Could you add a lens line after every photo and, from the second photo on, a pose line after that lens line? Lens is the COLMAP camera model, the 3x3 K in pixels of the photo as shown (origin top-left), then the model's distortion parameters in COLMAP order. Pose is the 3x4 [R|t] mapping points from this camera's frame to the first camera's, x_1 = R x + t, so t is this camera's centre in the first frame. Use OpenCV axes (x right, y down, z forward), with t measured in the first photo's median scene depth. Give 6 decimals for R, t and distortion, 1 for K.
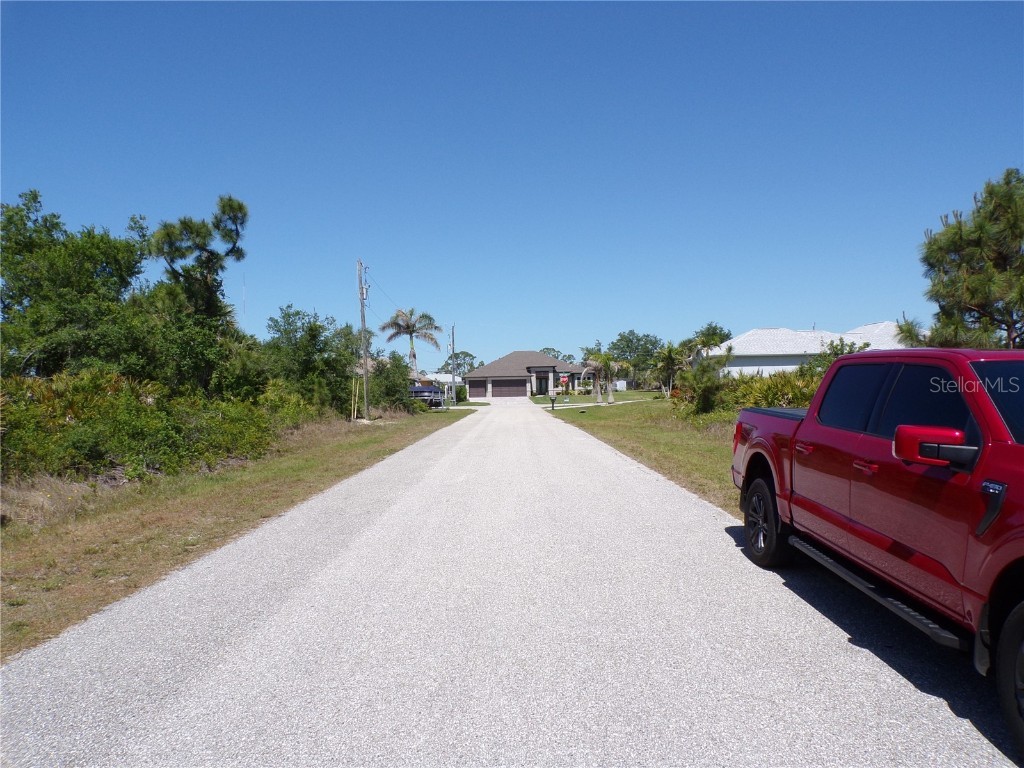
lens RADIAL K [[691.4, 0, 511.2], [0, 691.4, 385.6], [0, 0, 1]] dist [-0.024825, 0.028422]
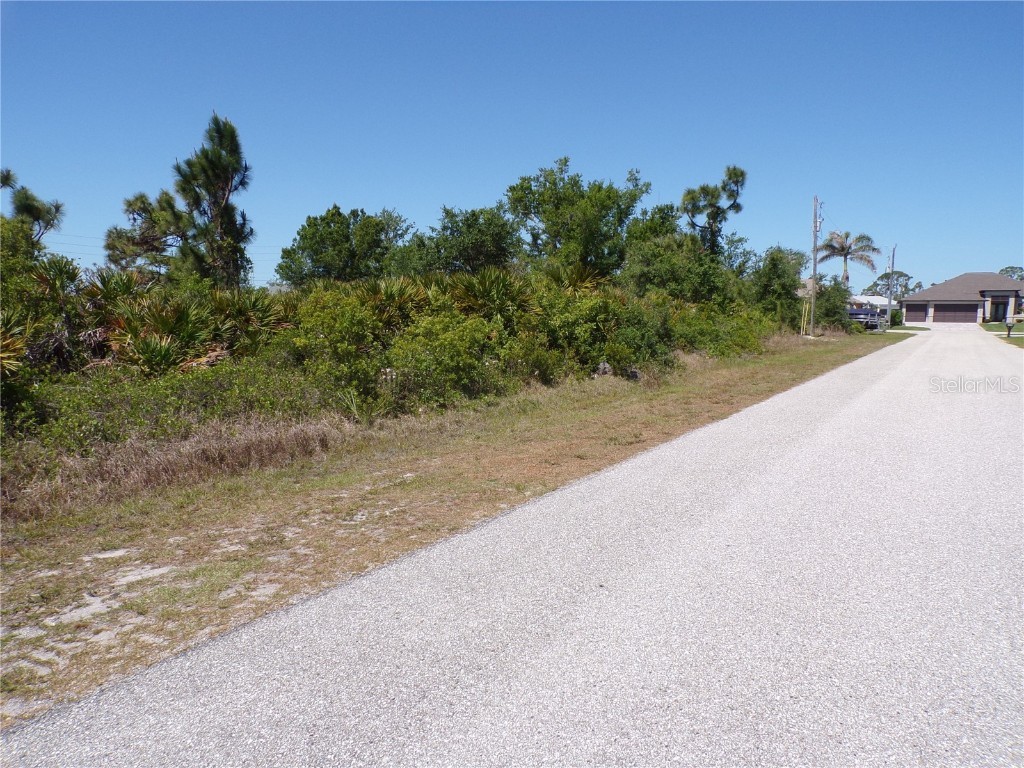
lens RADIAL K [[691.4, 0, 513.7], [0, 691.4, 381.2], [0, 0, 1]] dist [-0.024825, 0.028422]
pose [[0.842540, 0.084887, -0.531903, -0.004605], [-0.025327, 0.992655, 0.118301, -0.000088], [0.538039, -0.086202, 0.838501, -0.143571]]
